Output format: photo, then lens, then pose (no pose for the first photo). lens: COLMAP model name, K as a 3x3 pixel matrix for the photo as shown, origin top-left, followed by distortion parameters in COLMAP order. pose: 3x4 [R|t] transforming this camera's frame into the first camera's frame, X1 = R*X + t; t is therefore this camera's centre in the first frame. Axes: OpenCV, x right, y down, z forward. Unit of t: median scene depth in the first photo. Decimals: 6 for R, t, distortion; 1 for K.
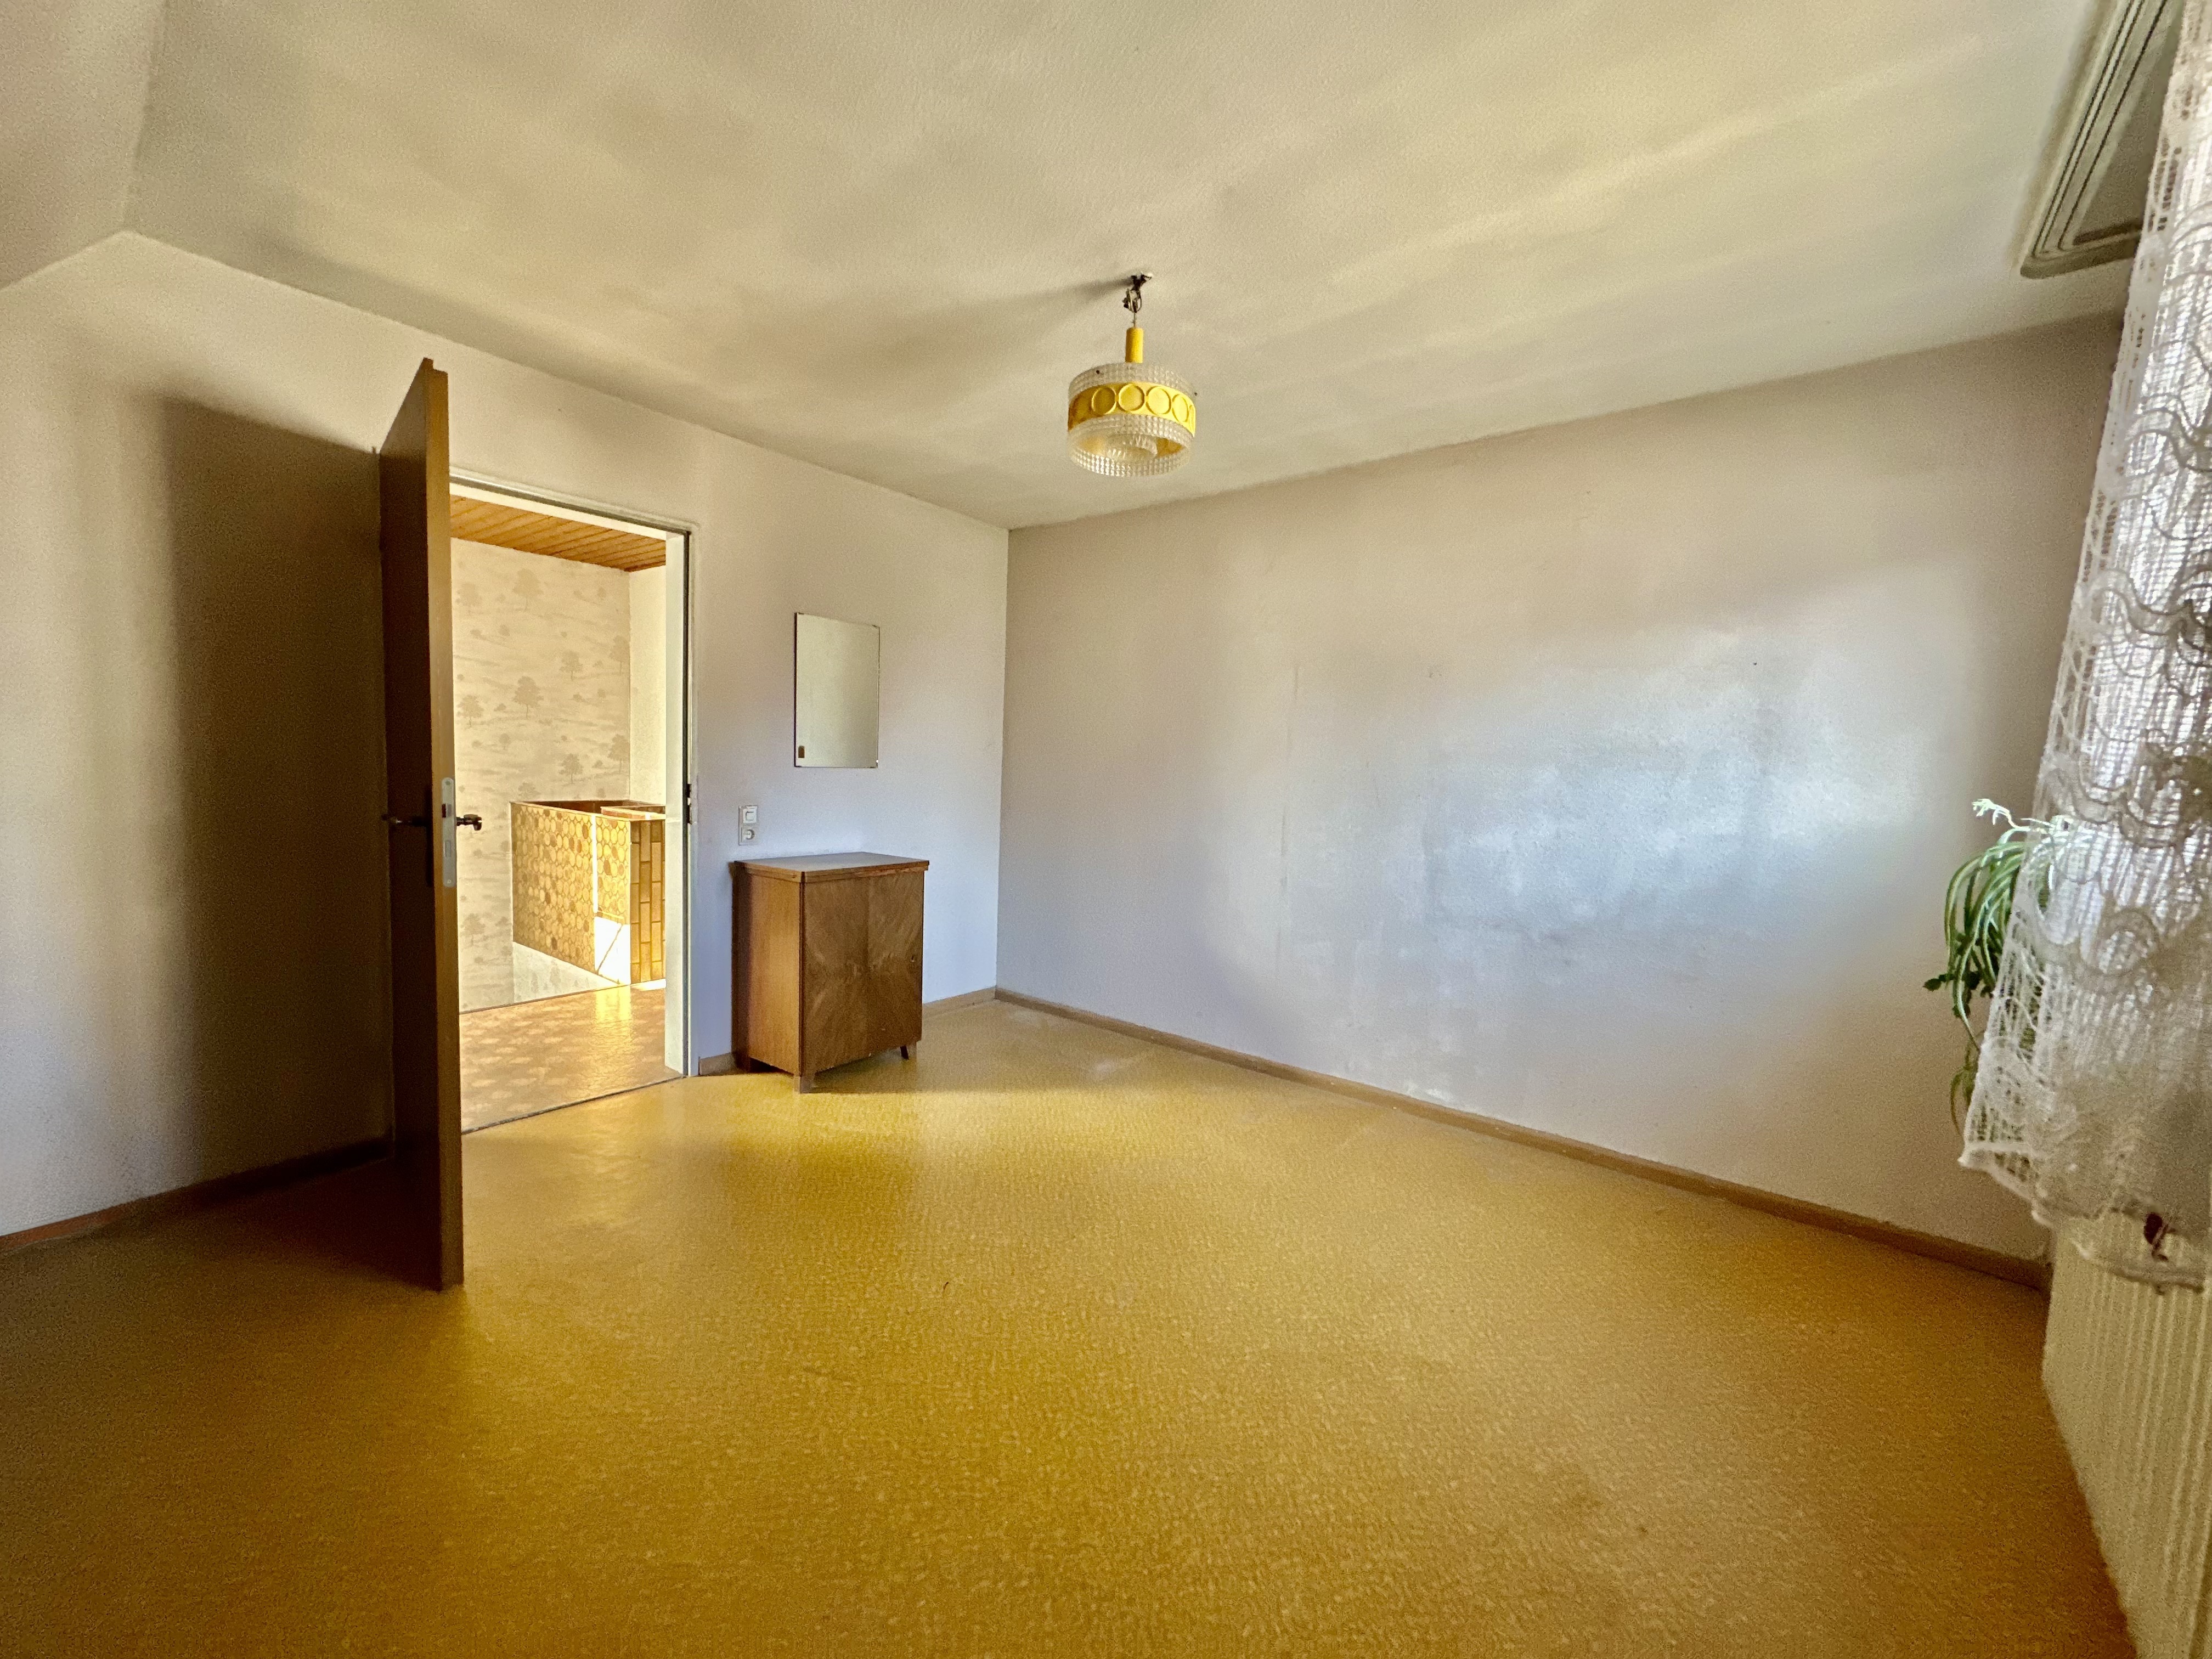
lens RADIAL K [[882.4, 0, 1104.8], [0, 882.4, 831.3], [0, 0, 1]] dist [-0.001305, -0.000186]
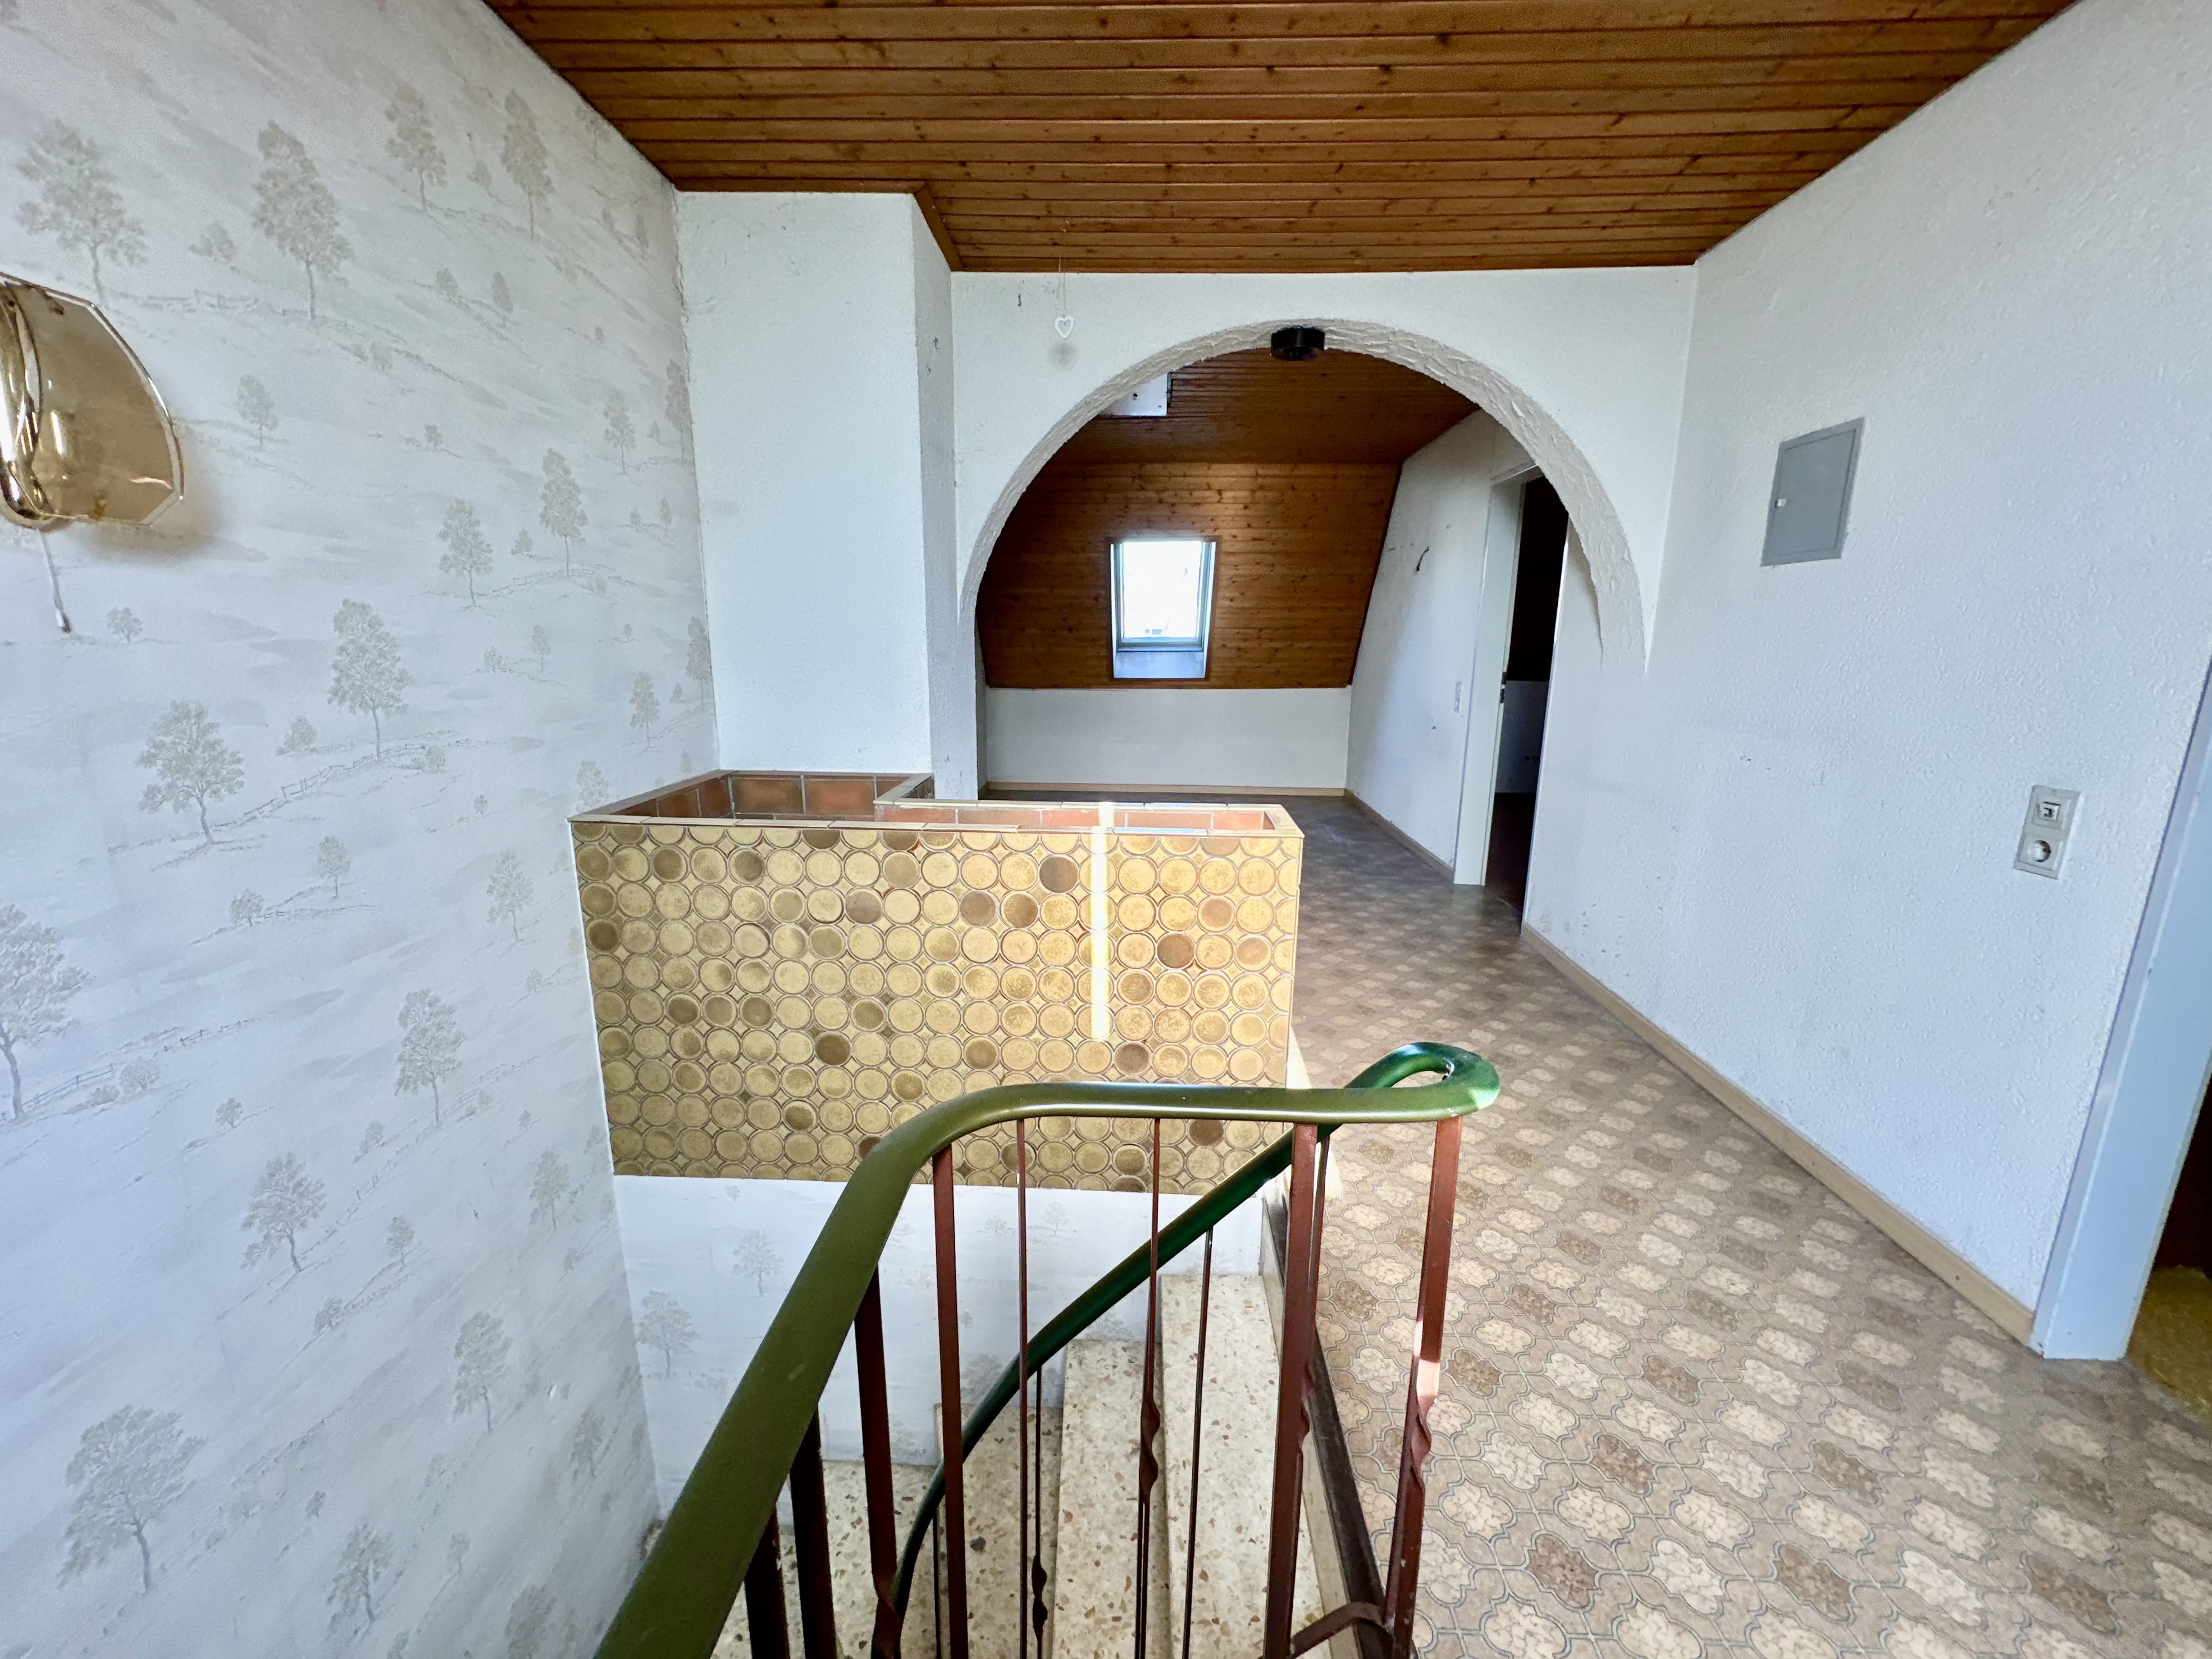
lens RADIAL K [[882.5, 0, 1104.8], [0, 882.5, 831.3], [0, 0, 1]] dist [-0.001305, -0.000186]
pose [[0.807424, -0.152843, 0.569829, -0.735775], [0.061937, 0.982482, 0.175764, -0.081341], [-0.586711, -0.106623, 0.802746, 0.616176]]
